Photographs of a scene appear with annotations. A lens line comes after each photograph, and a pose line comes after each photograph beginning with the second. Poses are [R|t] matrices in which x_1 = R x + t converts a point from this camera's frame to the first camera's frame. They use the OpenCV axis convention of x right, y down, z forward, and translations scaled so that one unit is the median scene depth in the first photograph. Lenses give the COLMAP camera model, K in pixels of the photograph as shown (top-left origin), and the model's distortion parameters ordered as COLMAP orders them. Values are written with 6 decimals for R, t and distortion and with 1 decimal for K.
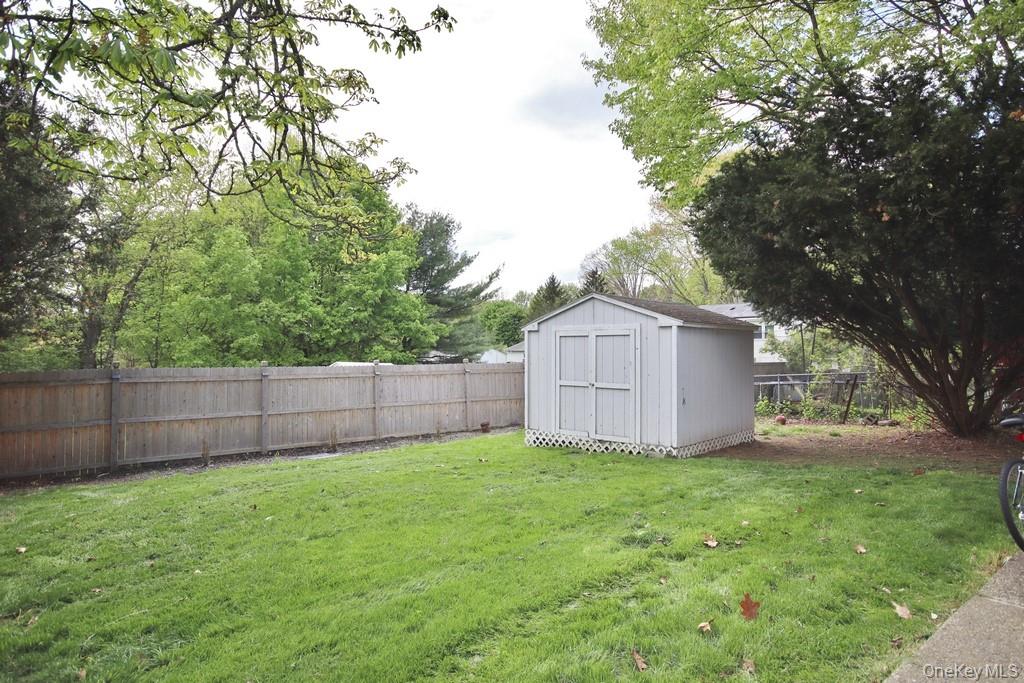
lens RADIAL K [[576.6, 0, 512.0], [0, 576.6, 341.5], [0, 0, 1]] dist [0.010292, 0.000582]
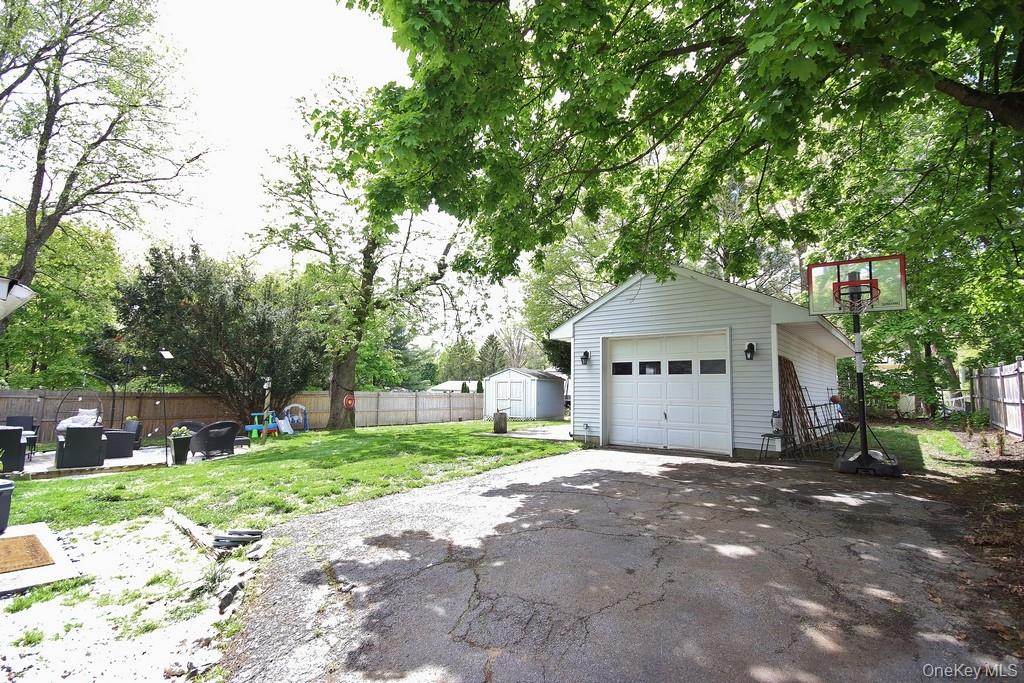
lens RADIAL K [[475.3, 0, 512.0], [0, 475.3, 341.5], [0, 0, 1]] dist [0.013930, -0.008329]
pose [[0.981208, 0.033330, 0.190053, -0.286086], [-0.016476, 0.995843, -0.089578, 0.001066], [-0.192249, 0.084764, 0.977679, -1.277828]]
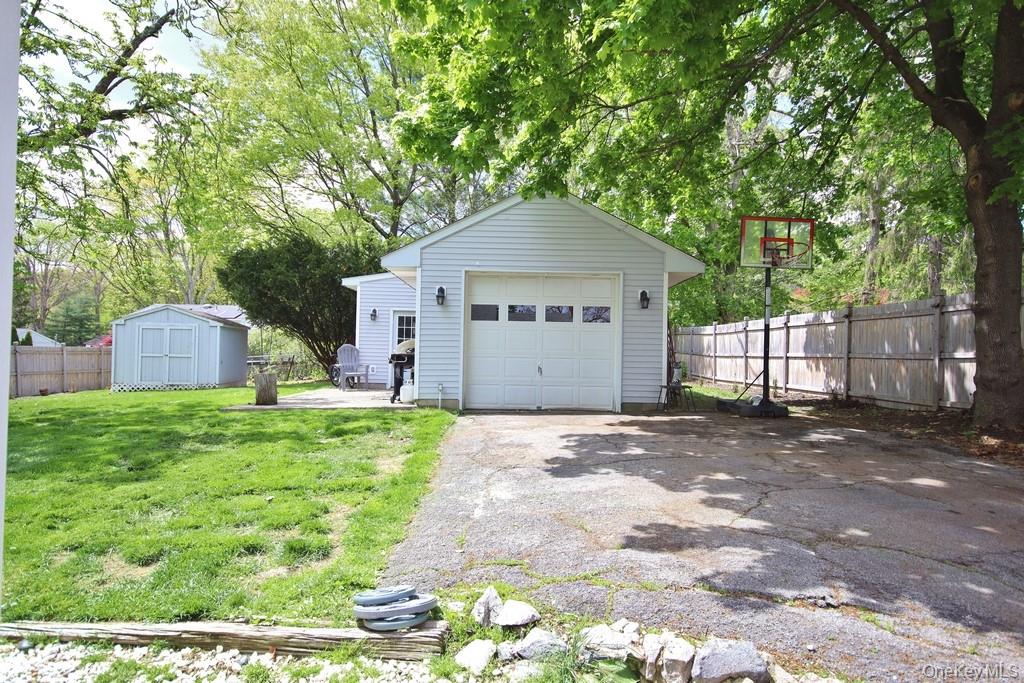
lens RADIAL K [[612.8, 0, 512.0], [0, 612.8, 345.4], [0, 0, 1]] dist [0.000155, 0.032602]
pose [[0.630808, 0.024645, 0.775547, -0.629395], [-0.027927, 0.999569, -0.009049, 0.026754], [-0.775436, -0.015951, 0.631224, -1.006474]]
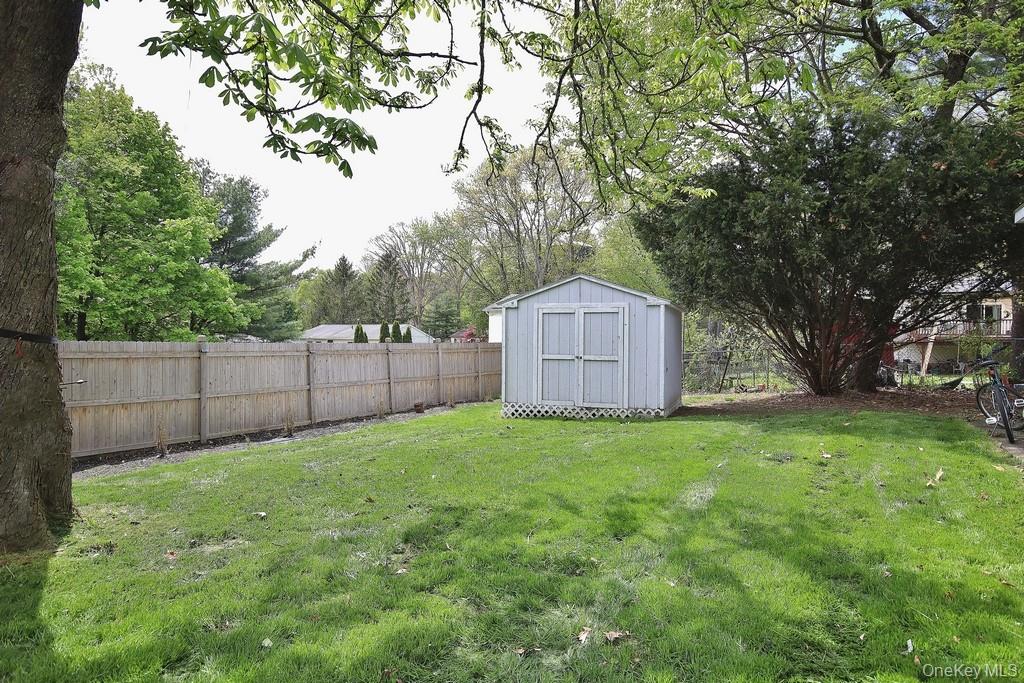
lens RADIAL K [[612.8, 0, 512.0], [0, 612.8, 345.4], [0, 0, 1]] dist [0.000155, 0.032602]
pose [[0.925965, 0.003530, 0.377592, -0.379514], [-0.011730, 0.999743, 0.019417, 0.027690], [-0.377427, -0.022409, 0.925768, -0.024333]]
